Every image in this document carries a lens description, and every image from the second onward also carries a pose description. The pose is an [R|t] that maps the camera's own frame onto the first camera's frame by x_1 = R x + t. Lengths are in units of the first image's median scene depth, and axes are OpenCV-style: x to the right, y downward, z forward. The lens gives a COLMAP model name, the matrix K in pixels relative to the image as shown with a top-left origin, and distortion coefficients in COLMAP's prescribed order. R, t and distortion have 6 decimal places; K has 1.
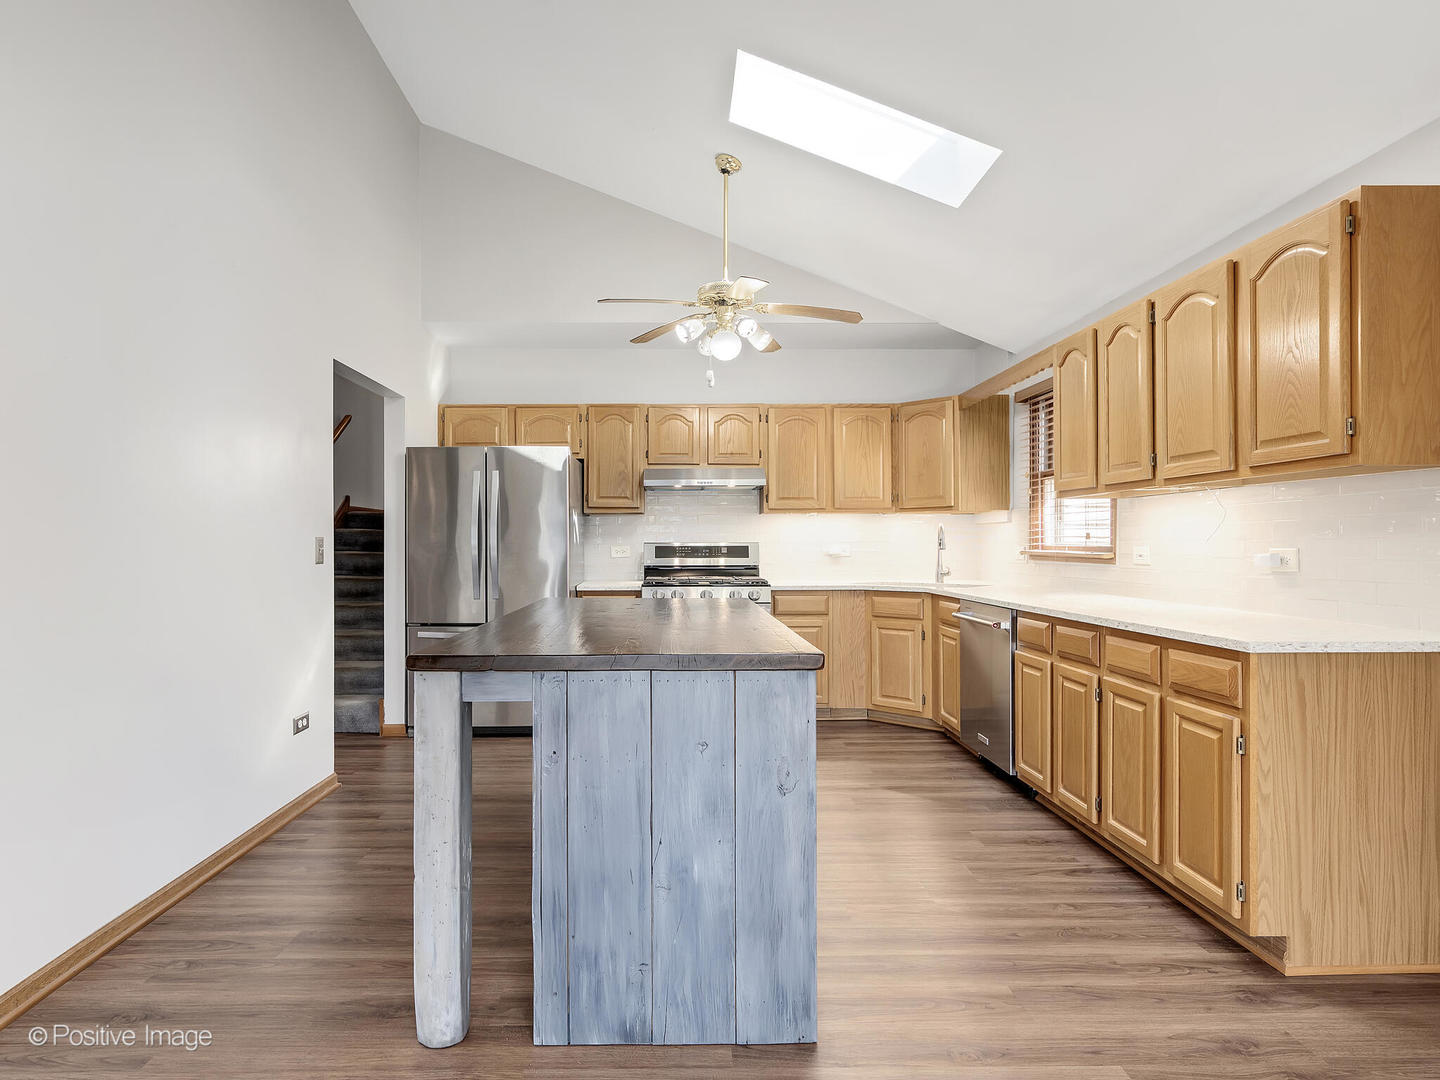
lens RADIAL K [[779.0, 0, 707.2], [0, 779.0, 541.1], [0, 0, 1]] dist [0.000464, -0.000198]
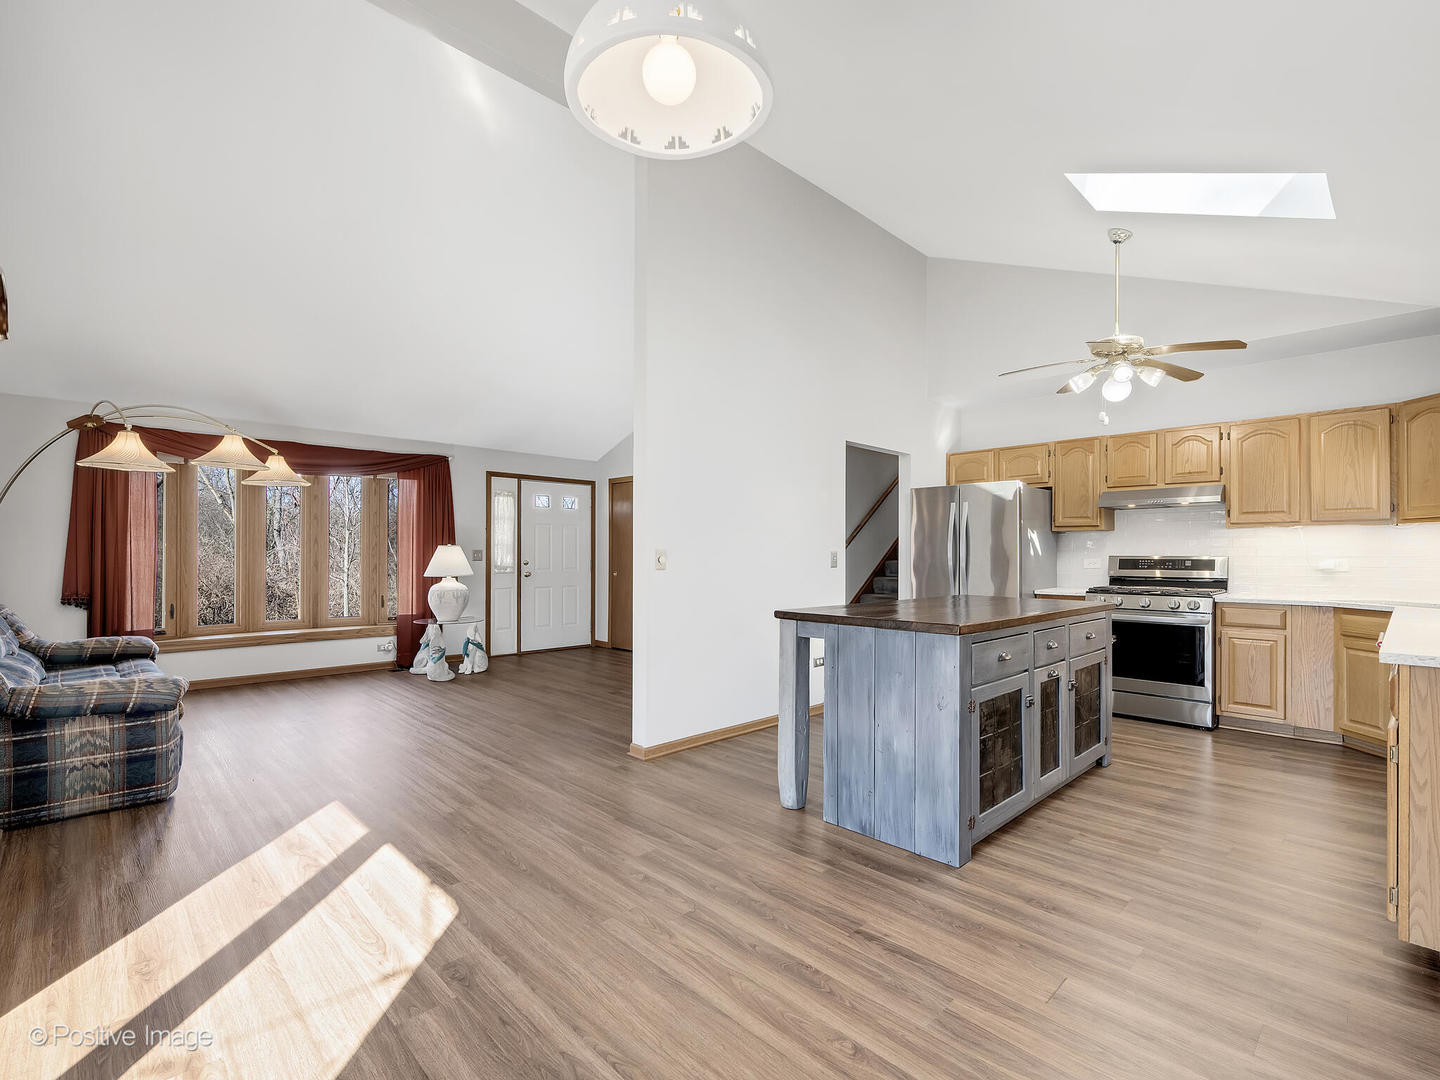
lens RADIAL K [[673.4, 0, 711.4], [0, 673.4, 549.1], [0, 0, 1]] dist [-0.000828, -0.000539]
pose [[0.668883, -0.001932, -0.743365, 0.302860], [-0.002790, 0.999983, -0.005110, -0.001276], [0.743362, 0.005492, 0.668867, -0.112087]]
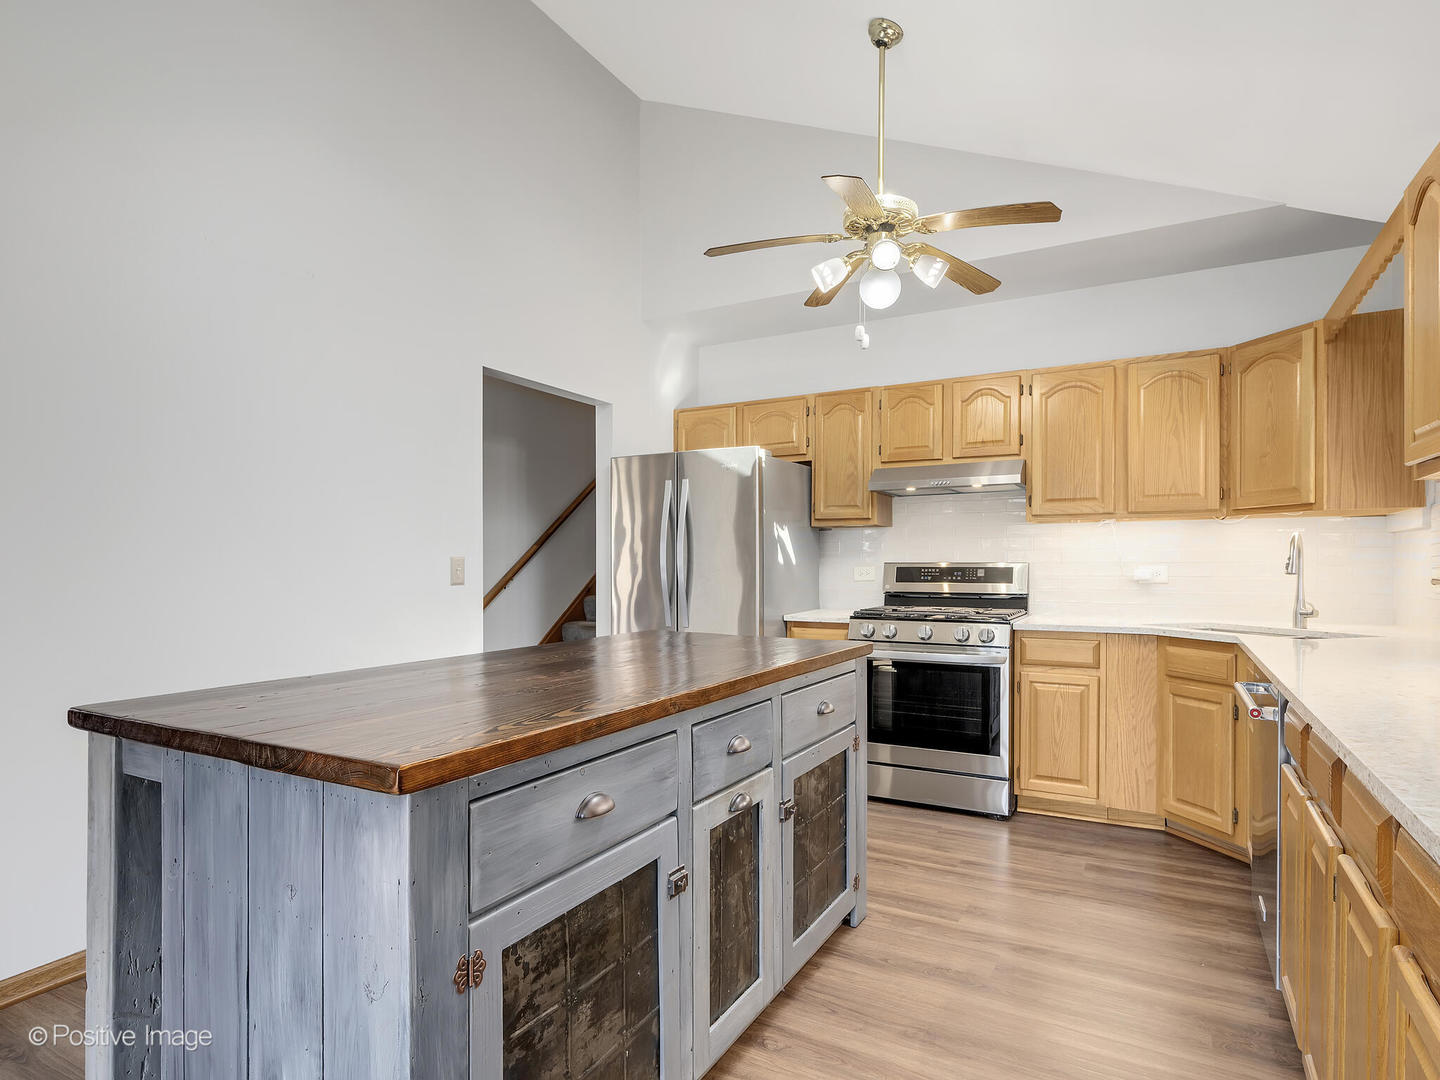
lens RADIAL K [[837.9, 0, 757.4], [0, 837.9, 569.4], [0, 0, 1]] dist [-0.001168, 0.000413]
pose [[0.883201, 0.005076, -0.468967, 0.234424], [-0.000032, 0.999942, 0.010762, -0.000330], [0.468995, -0.009490, 0.883150, 0.215250]]
